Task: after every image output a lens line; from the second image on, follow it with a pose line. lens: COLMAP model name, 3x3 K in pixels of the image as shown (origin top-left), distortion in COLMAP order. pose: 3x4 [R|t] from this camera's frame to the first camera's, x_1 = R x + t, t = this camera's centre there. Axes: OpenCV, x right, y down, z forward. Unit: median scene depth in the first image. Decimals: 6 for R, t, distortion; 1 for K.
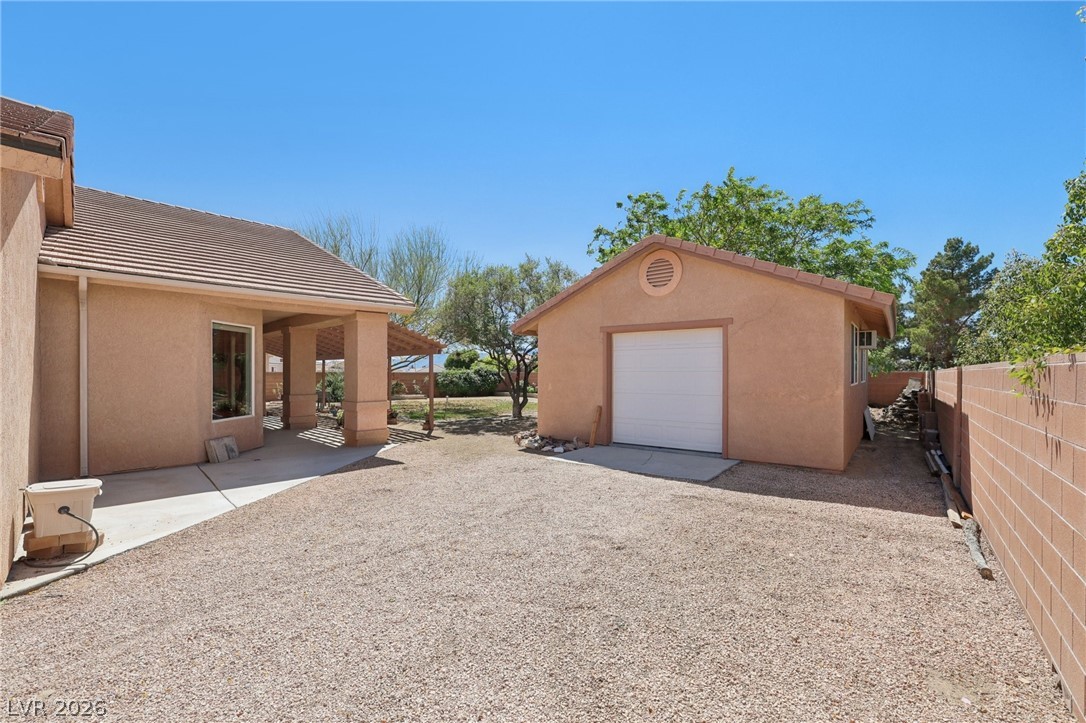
lens RADIAL K [[451.8, 0, 544.2], [0, 451.8, 367.1], [0, 0, 1]] dist [0.000362, 0.000073]
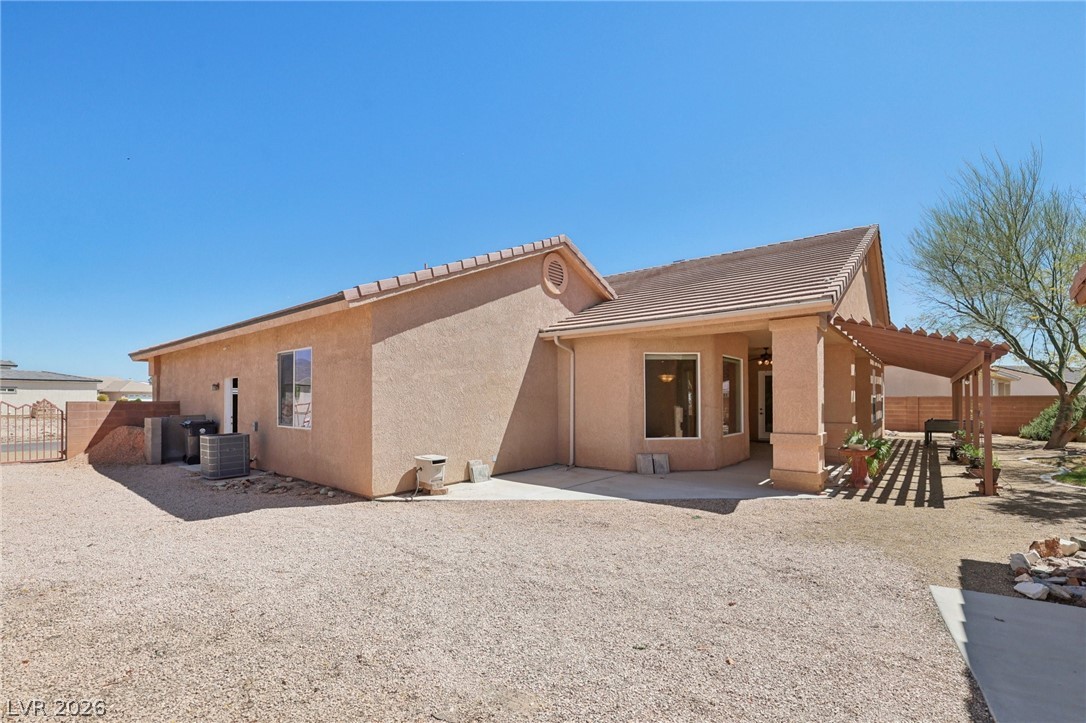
lens RADIAL K [[466.2, 0, 543.1], [0, 466.2, 399.8], [0, 0, 1]] dist [-0.001025, -0.000089]
pose [[0.100998, -0.000195, -0.994887, 0.452475], [0.015428, 0.999880, 0.001370, 0.013667], [0.994767, -0.015488, 0.100989, 0.628601]]
